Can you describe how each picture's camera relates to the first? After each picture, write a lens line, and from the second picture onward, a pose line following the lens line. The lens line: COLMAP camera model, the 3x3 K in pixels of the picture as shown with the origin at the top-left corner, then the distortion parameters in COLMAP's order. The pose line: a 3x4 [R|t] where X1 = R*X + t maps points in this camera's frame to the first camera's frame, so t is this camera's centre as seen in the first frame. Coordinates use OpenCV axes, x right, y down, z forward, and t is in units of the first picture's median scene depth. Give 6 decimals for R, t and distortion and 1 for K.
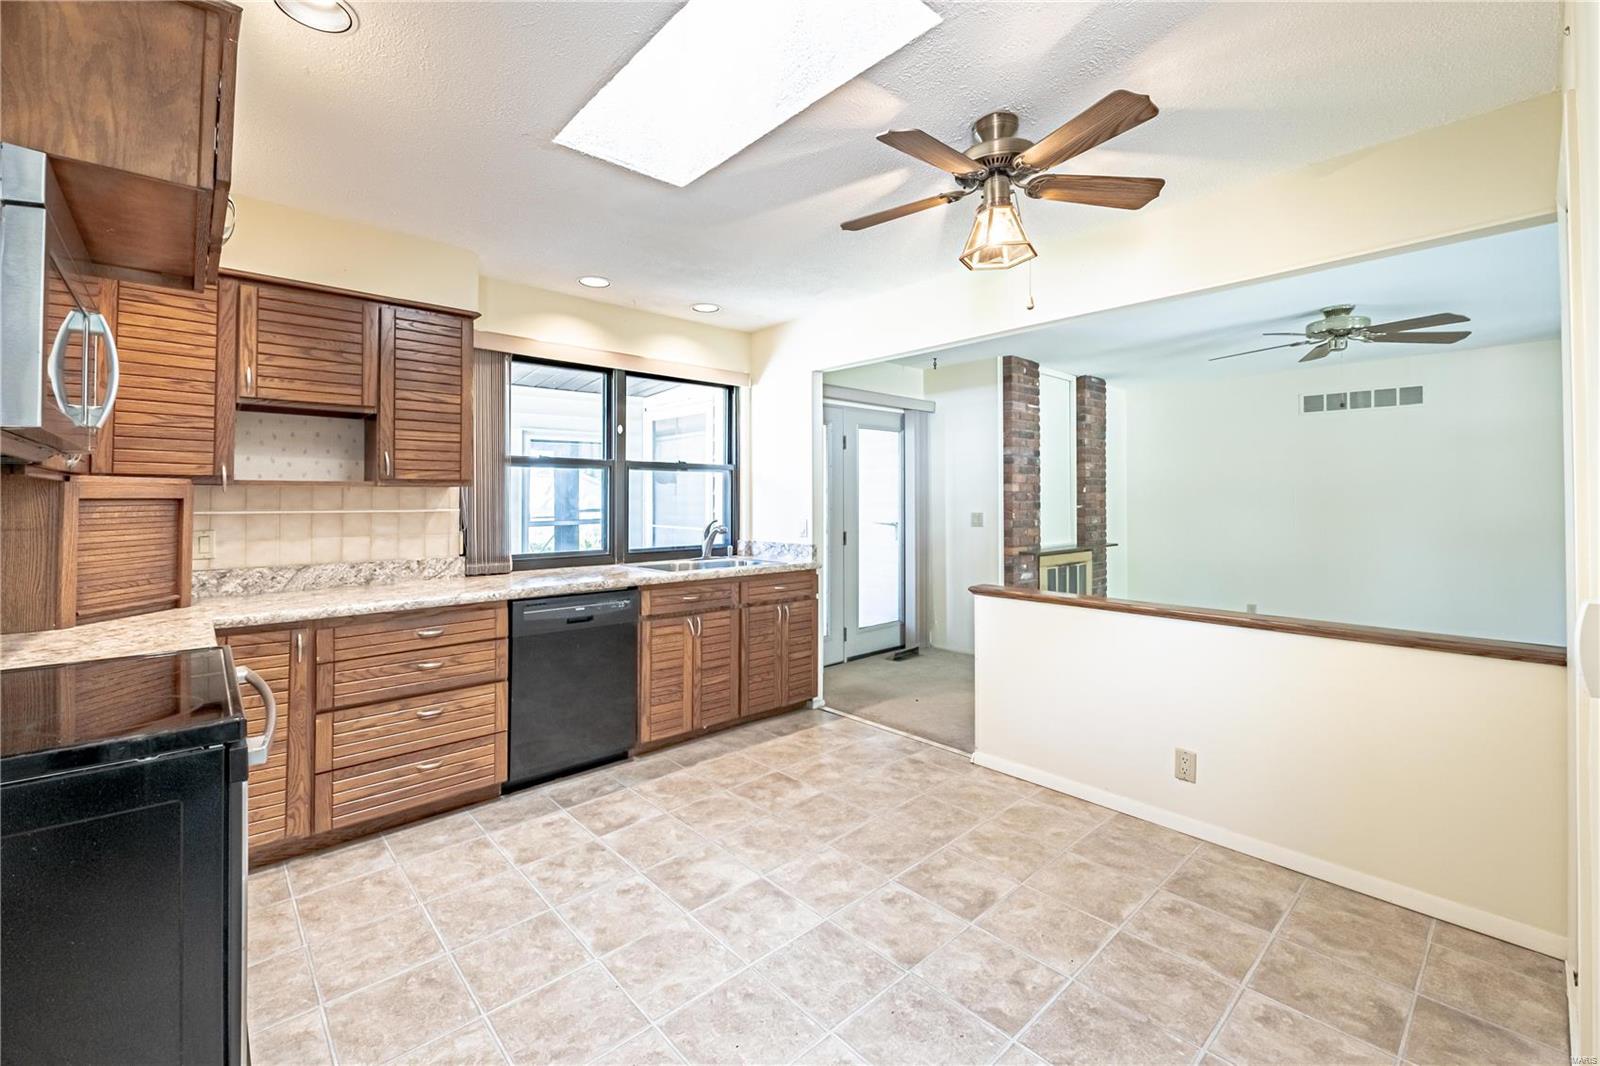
lens RADIAL K [[685.6, 0, 800.8], [0, 685.6, 490.0], [0, 0, 1]] dist [0.001703, -0.000271]
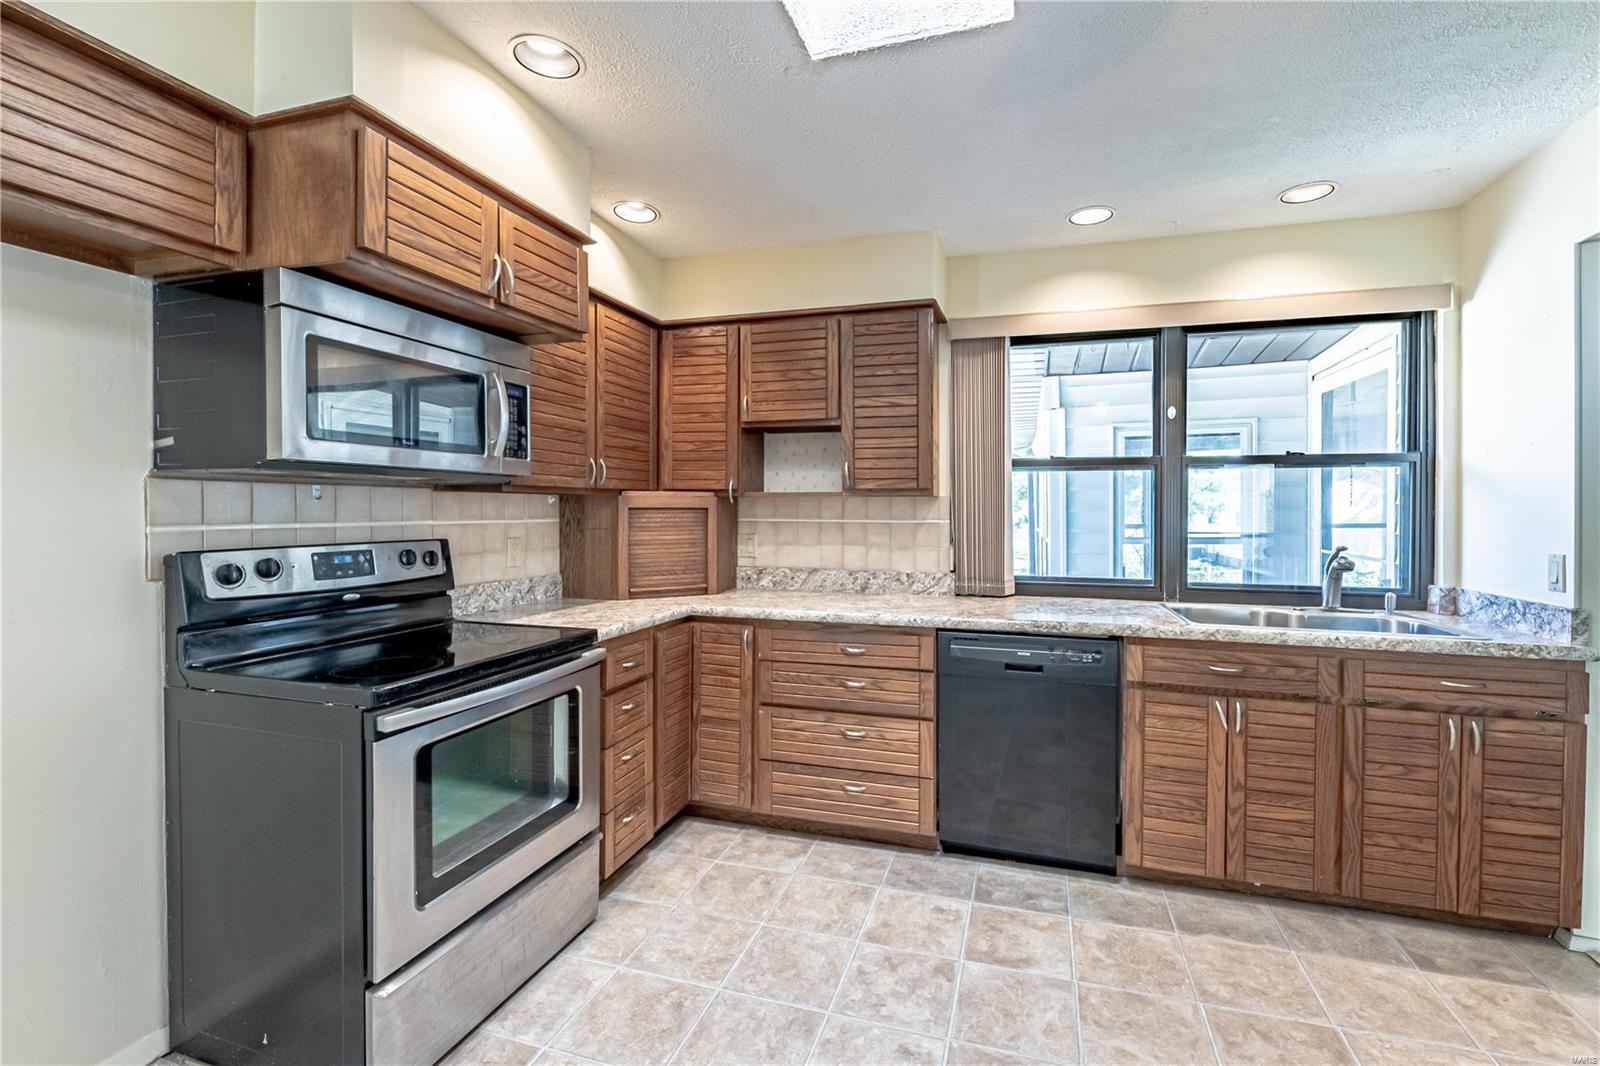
lens RADIAL K [[708.0, 0, 799.7], [0, 708.0, 516.2], [0, 0, 1]] dist [0.000480, -0.000919]
pose [[0.493110, 0.012535, -0.869876, 0.243929], [0.006474, 0.999816, 0.018078, 0.003996], [0.869943, -0.014546, 0.492938, 0.400291]]
